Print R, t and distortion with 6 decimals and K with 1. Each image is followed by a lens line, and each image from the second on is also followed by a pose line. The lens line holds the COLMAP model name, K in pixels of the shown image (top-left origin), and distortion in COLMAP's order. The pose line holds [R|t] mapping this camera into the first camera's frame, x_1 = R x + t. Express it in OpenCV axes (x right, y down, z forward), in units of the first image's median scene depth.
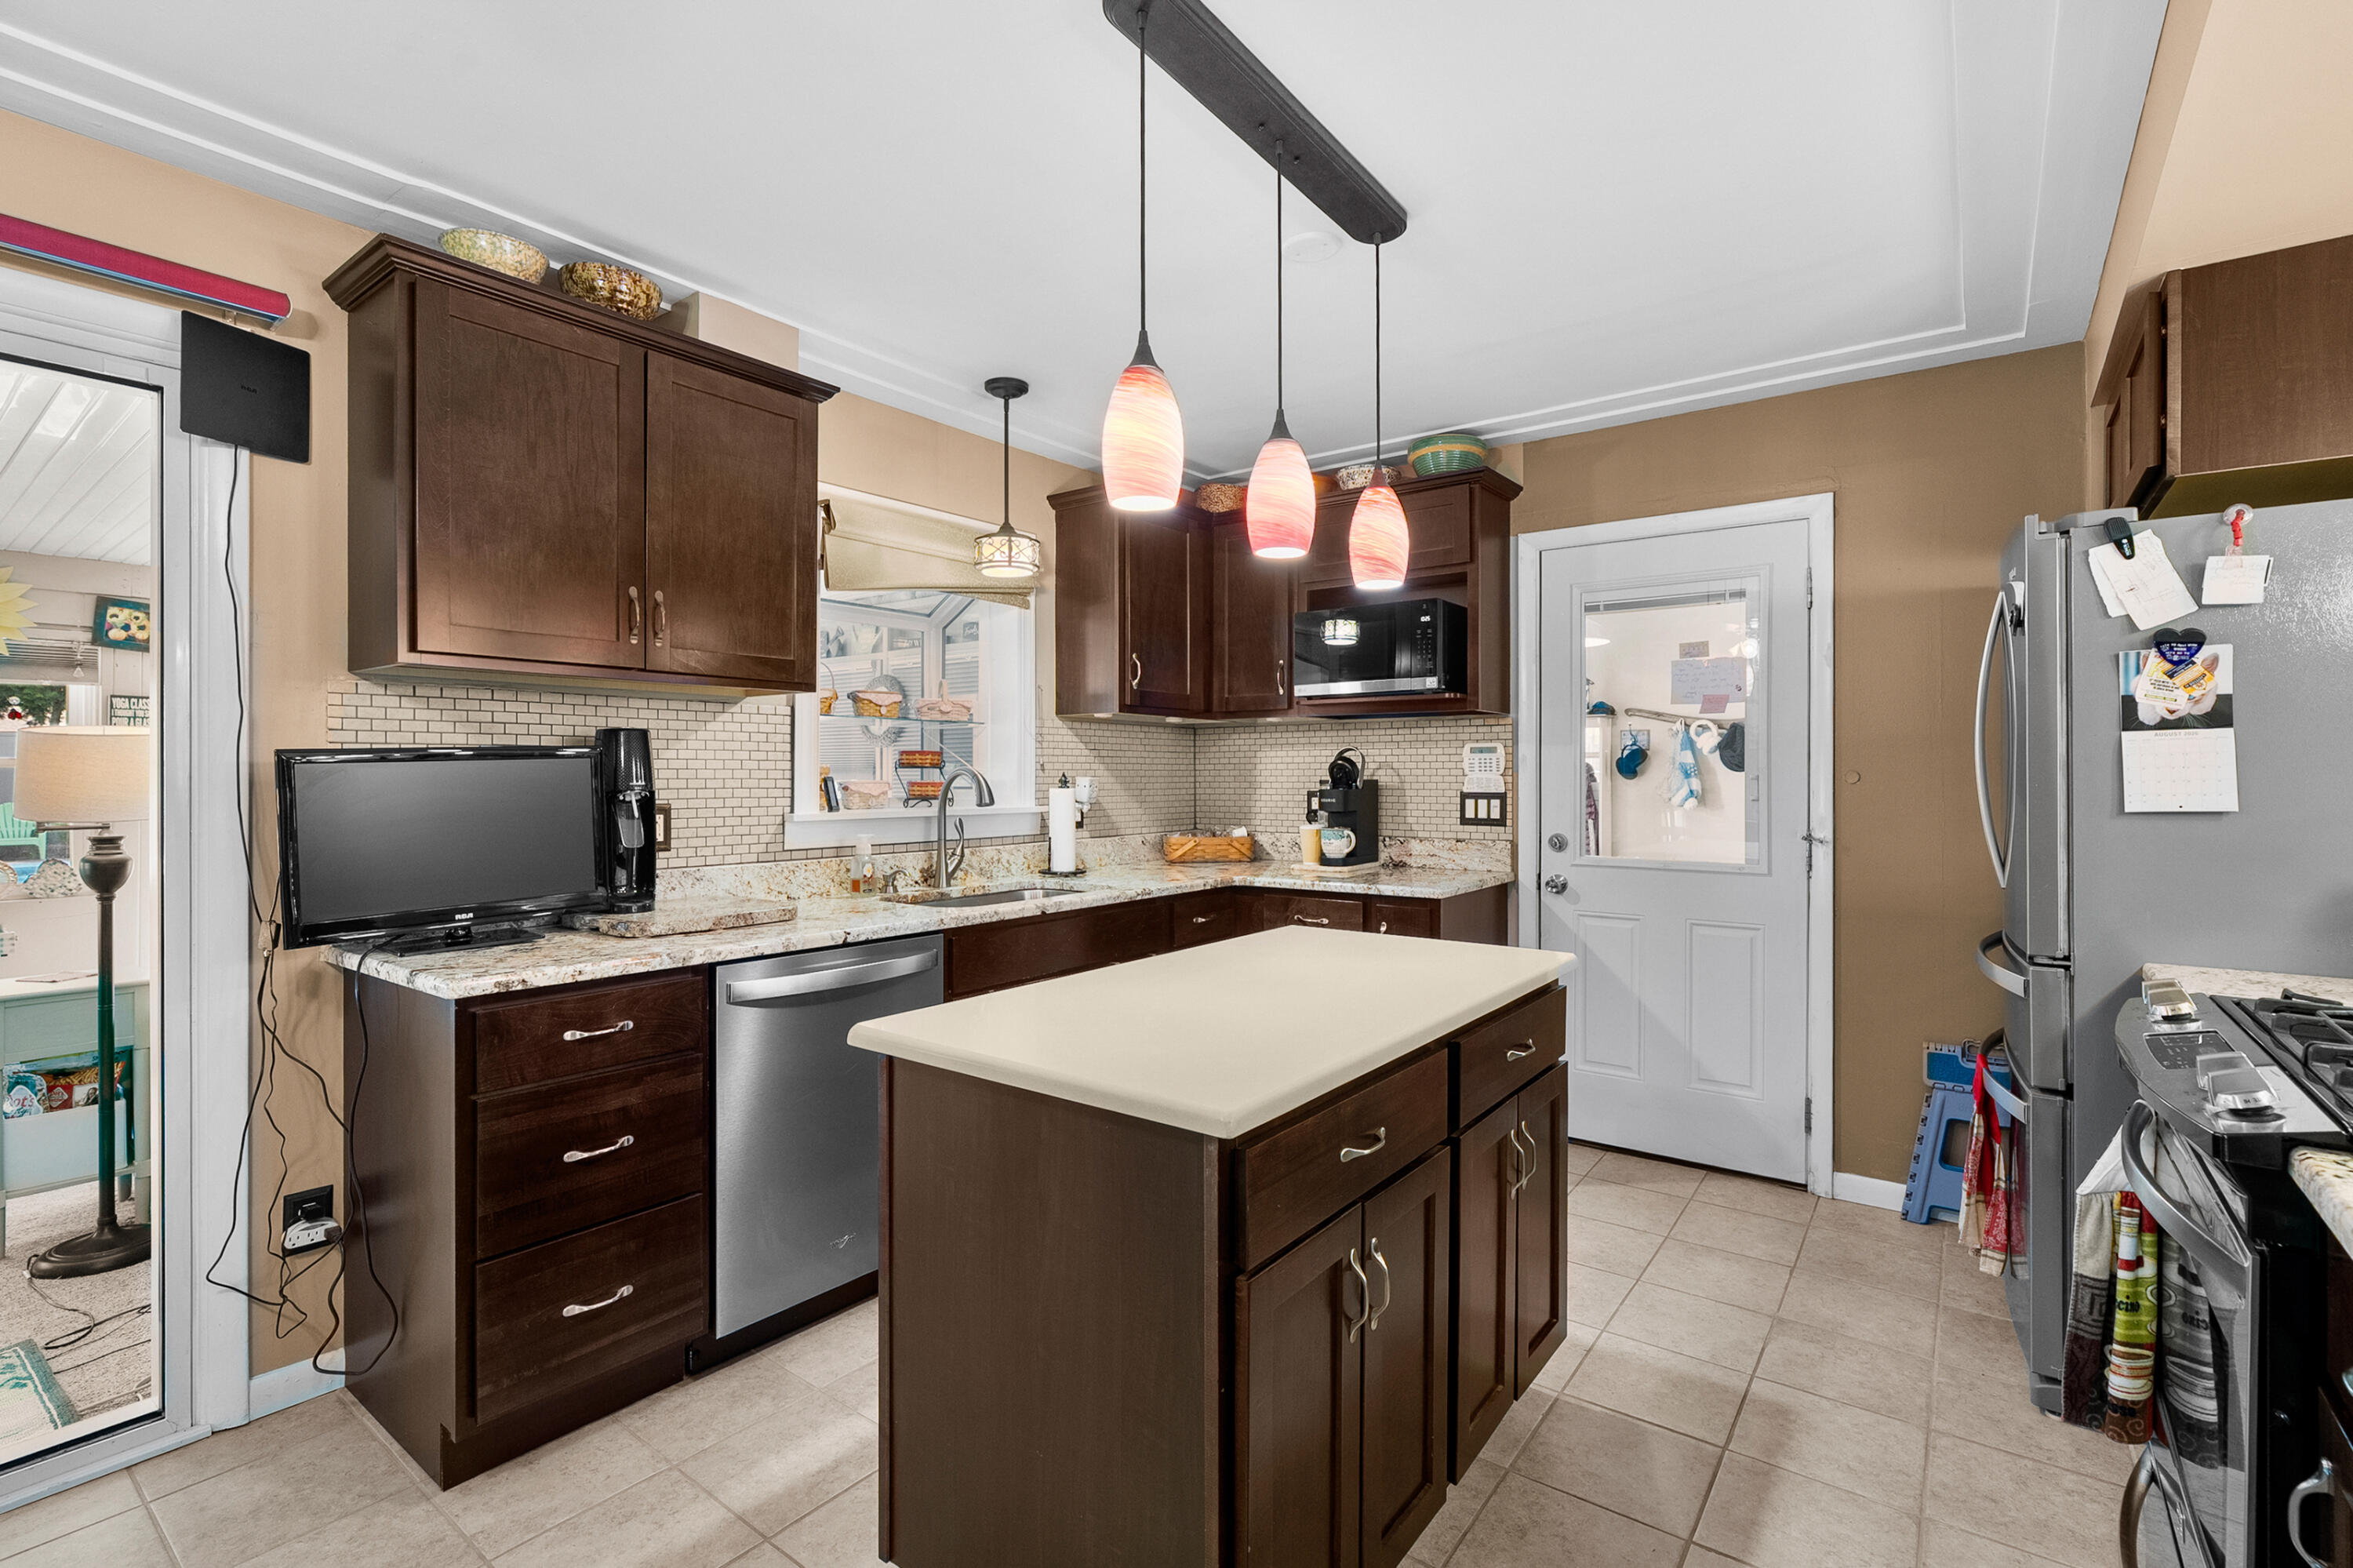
lens RADIAL K [[1075.3, 0, 1178.7], [0, 1075.3, 776.1], [0, 0, 1]] dist [-0.007933, 0.000887]
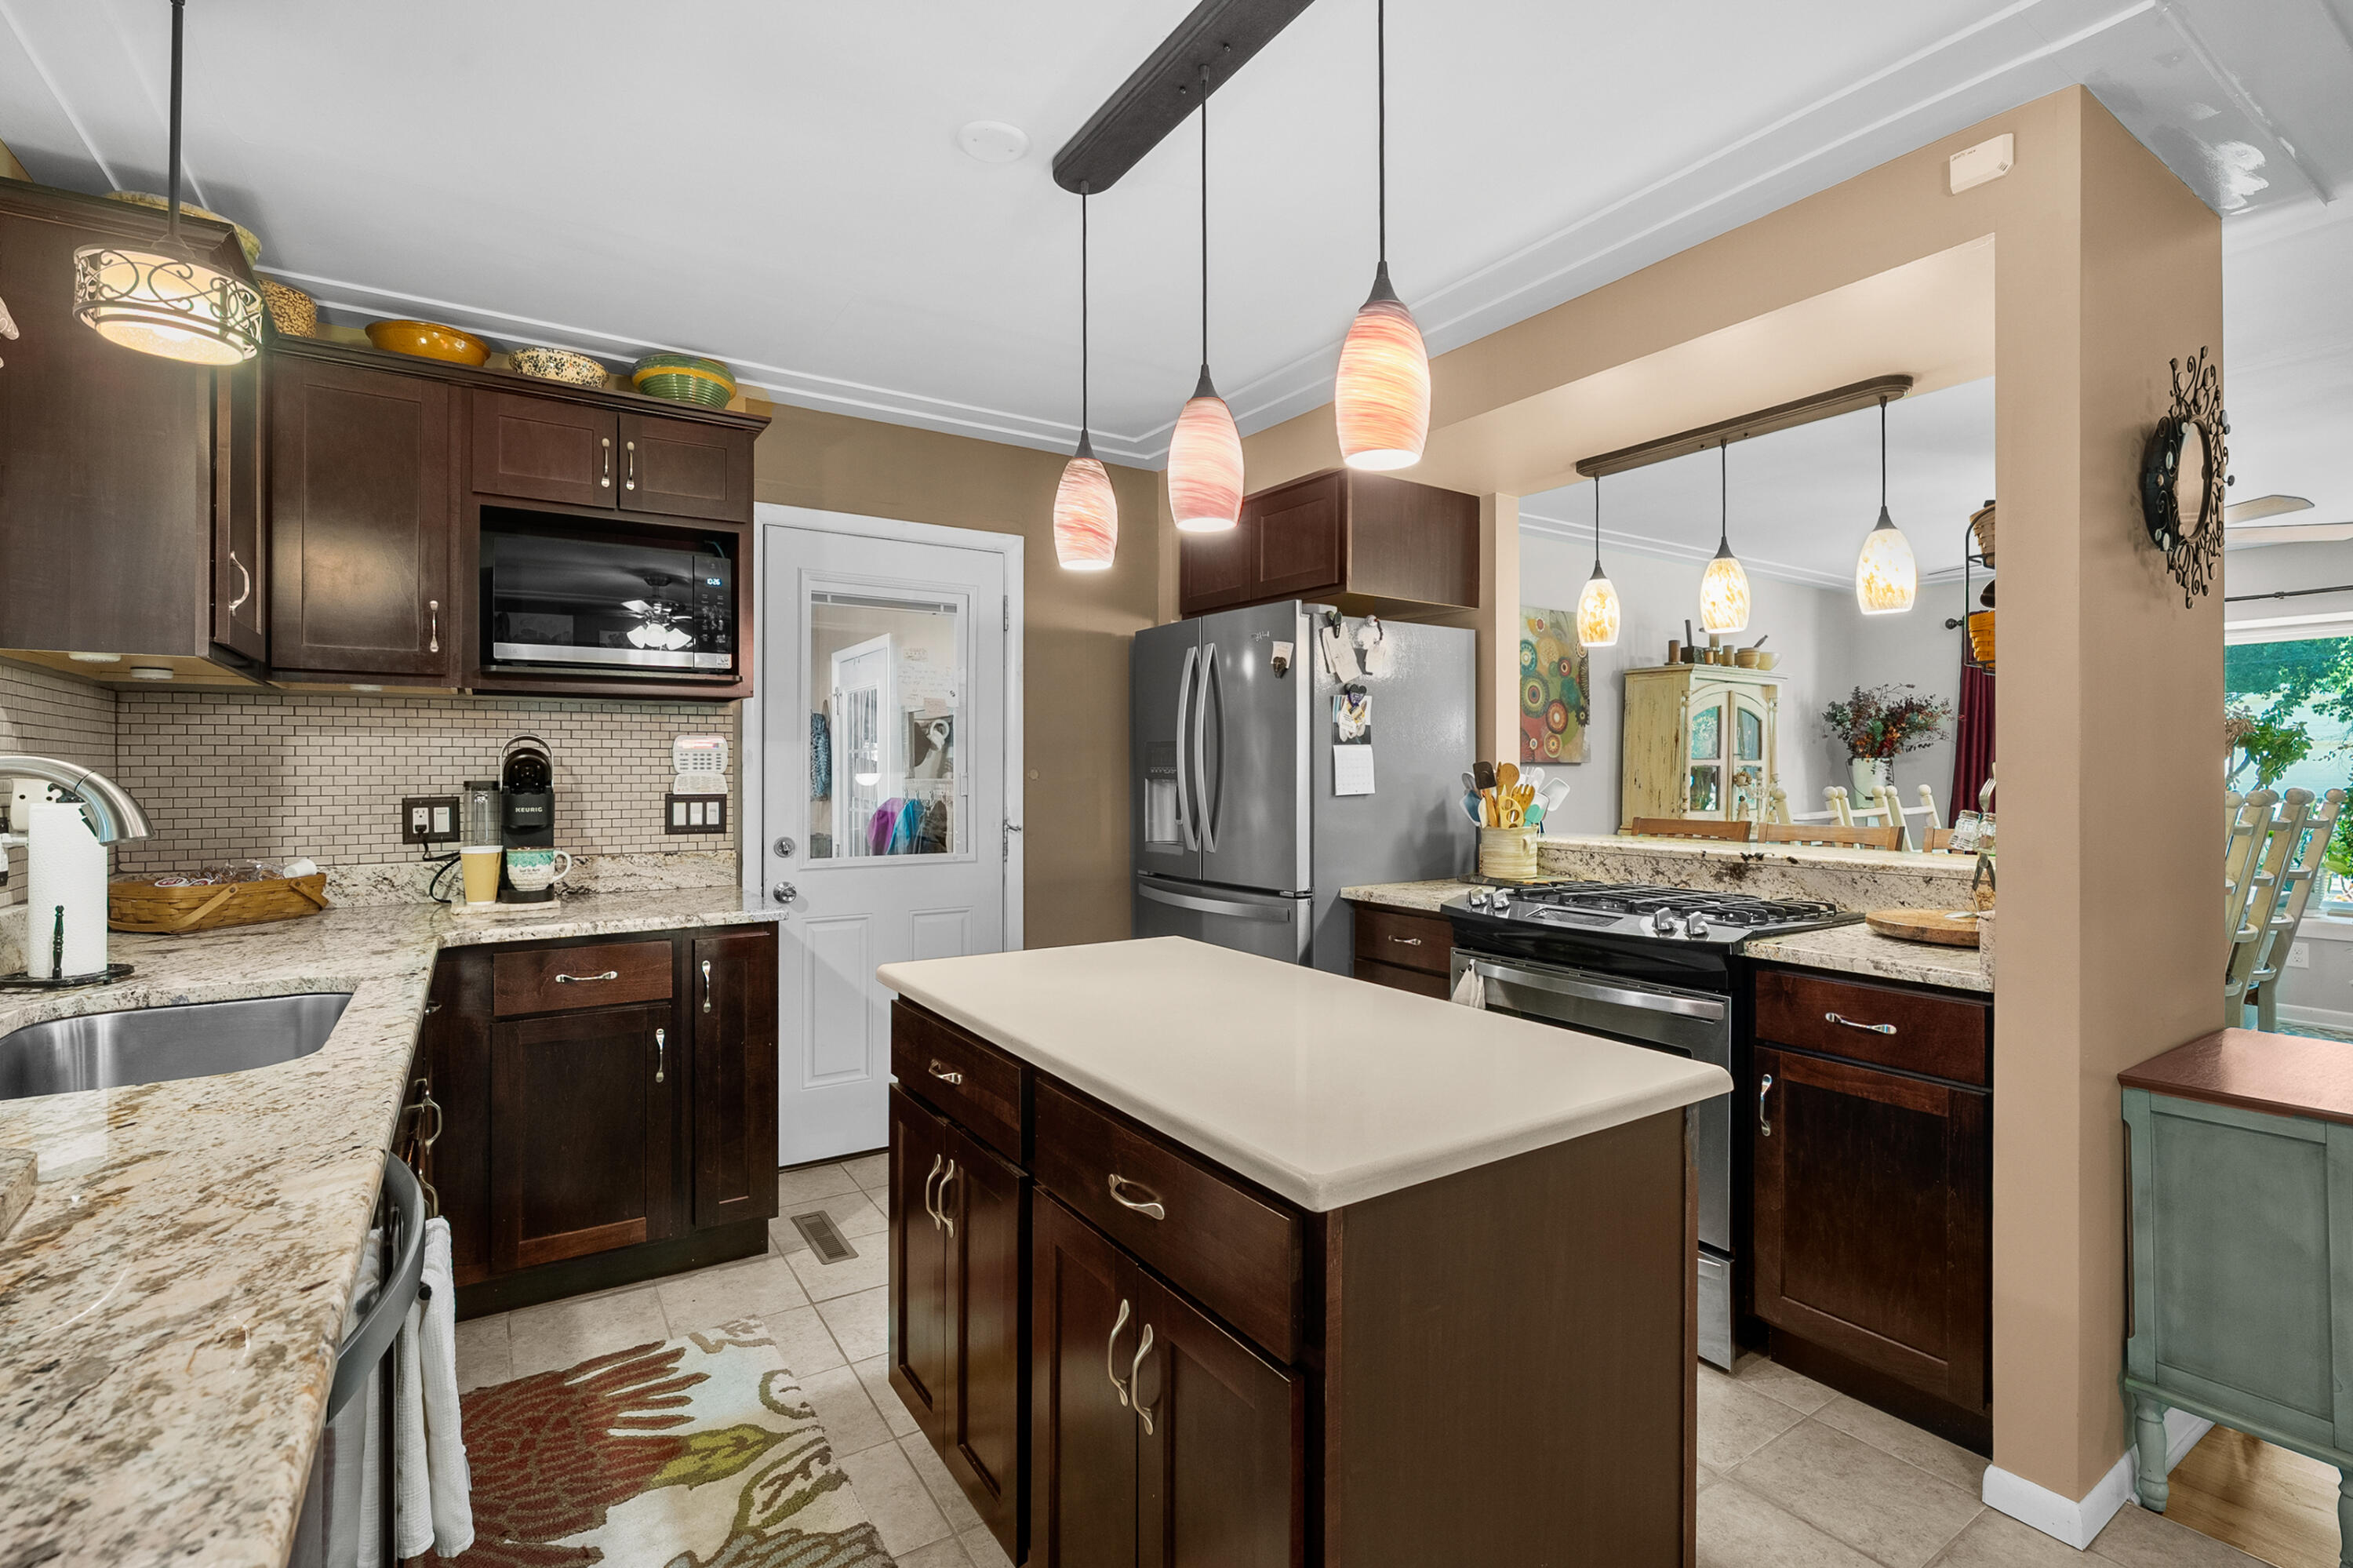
lens RADIAL K [[1075.3, 0, 1172.1], [0, 1075.3, 764.7], [0, 0, 1]] dist [-0.007933, 0.000887]
pose [[0.335631, 0.006442, 0.941972, -0.613371], [0.002967, 0.999964, -0.007895, -0.000367], [-0.941989, 0.005444, 0.335600, 0.586641]]
